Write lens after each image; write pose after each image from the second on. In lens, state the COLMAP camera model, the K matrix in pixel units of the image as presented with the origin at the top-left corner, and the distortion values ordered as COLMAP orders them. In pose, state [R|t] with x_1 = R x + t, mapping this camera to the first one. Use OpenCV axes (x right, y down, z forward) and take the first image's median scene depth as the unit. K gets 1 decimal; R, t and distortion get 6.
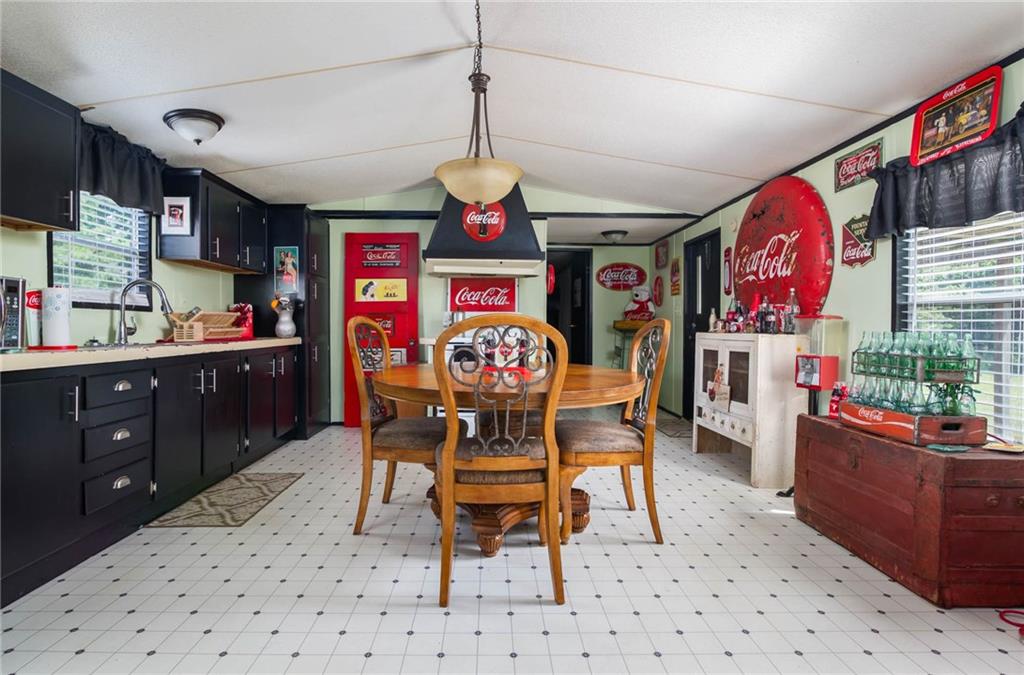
lens RADIAL K [[495.8, 0, 511.8], [0, 495.8, 333.1], [0, 0, 1]] dist [-0.020712, 0.000324]
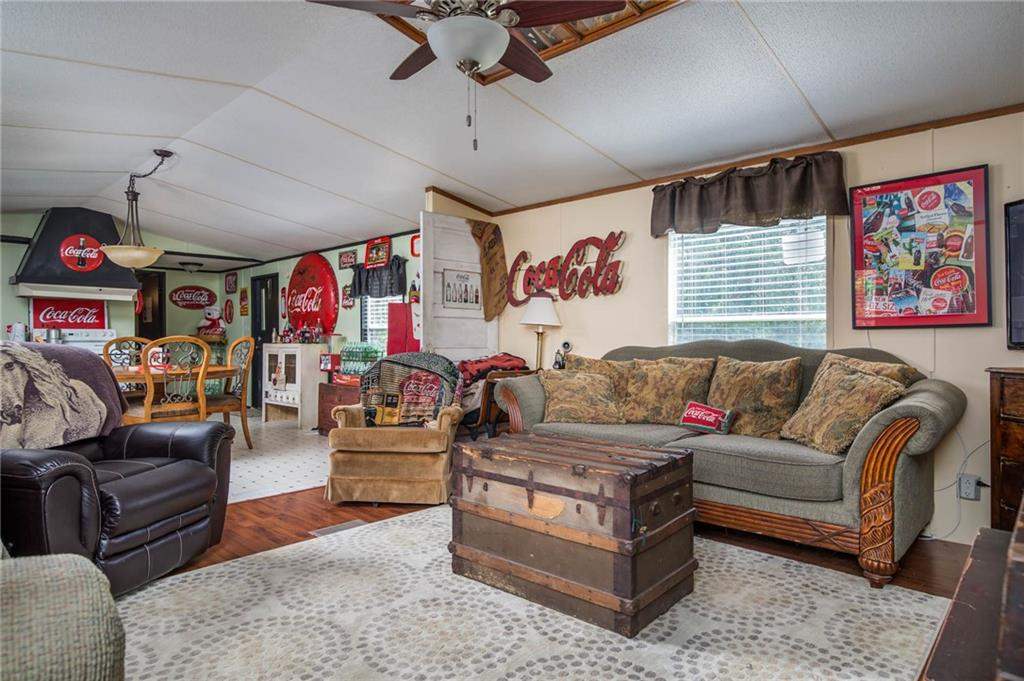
lens RADIAL K [[541.7, 0, 516.0], [0, 541.7, 336.9], [0, 0, 1]] dist [0.002538, 0.000409]
pose [[0.687498, -0.007960, 0.726142, -0.367829], [0.017529, 0.999830, -0.005635, 0.001552], [-0.725974, 0.016603, 0.687521, -0.864354]]
